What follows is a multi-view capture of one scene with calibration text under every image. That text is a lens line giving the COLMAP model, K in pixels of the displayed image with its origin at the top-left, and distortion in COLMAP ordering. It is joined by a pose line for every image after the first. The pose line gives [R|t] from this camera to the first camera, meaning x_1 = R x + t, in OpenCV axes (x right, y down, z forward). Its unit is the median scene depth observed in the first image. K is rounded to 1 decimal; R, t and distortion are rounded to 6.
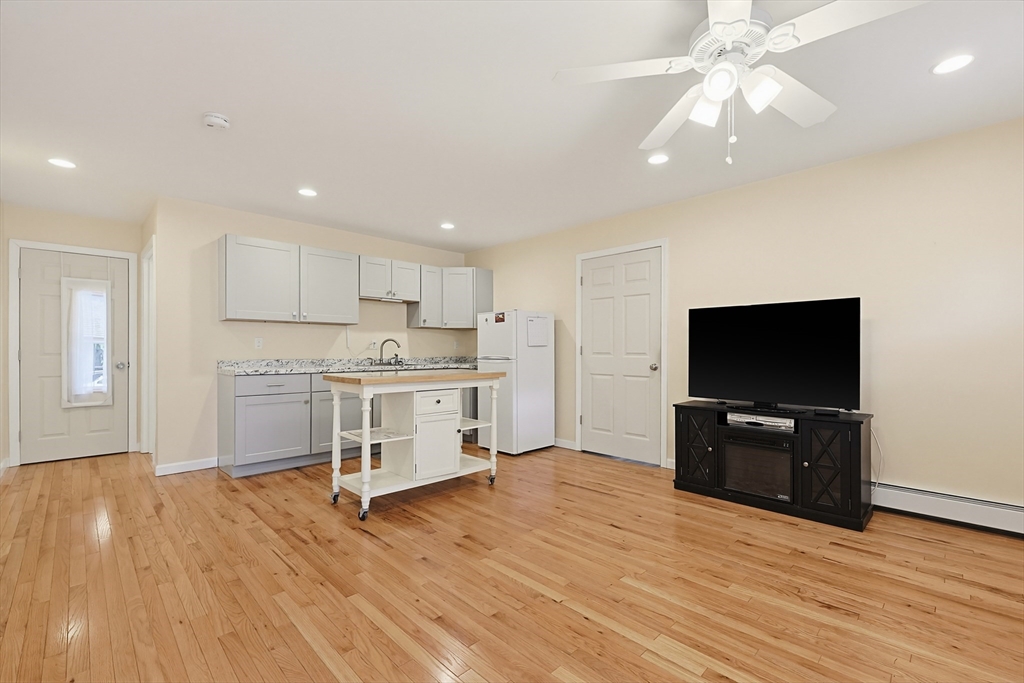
lens RADIAL K [[449.3, 0, 512.6], [0, 449.3, 347.6], [0, 0, 1]] dist [-0.008498, 0.000085]
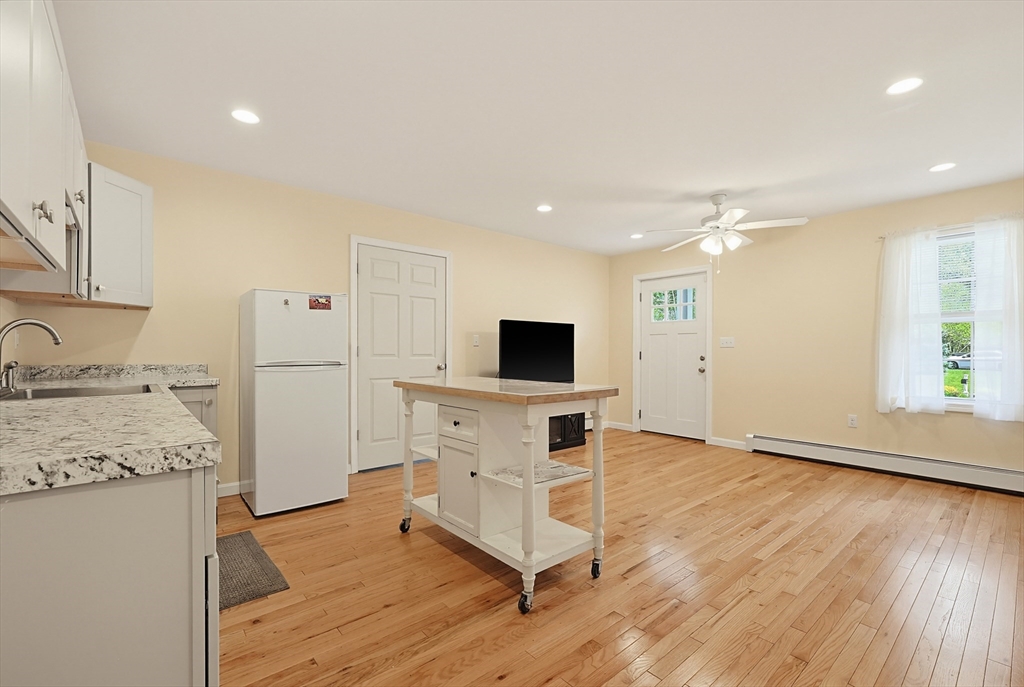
lens RADIAL K [[449.3, 0, 513.1], [0, 449.3, 348.9], [0, 0, 1]] dist [-0.008498, 0.000085]
pose [[0.060977, 0.004654, 0.998128, -1.415049], [-0.009594, 0.999946, -0.004077, 0.004893], [-0.998093, -0.009328, 0.061018, 1.408633]]
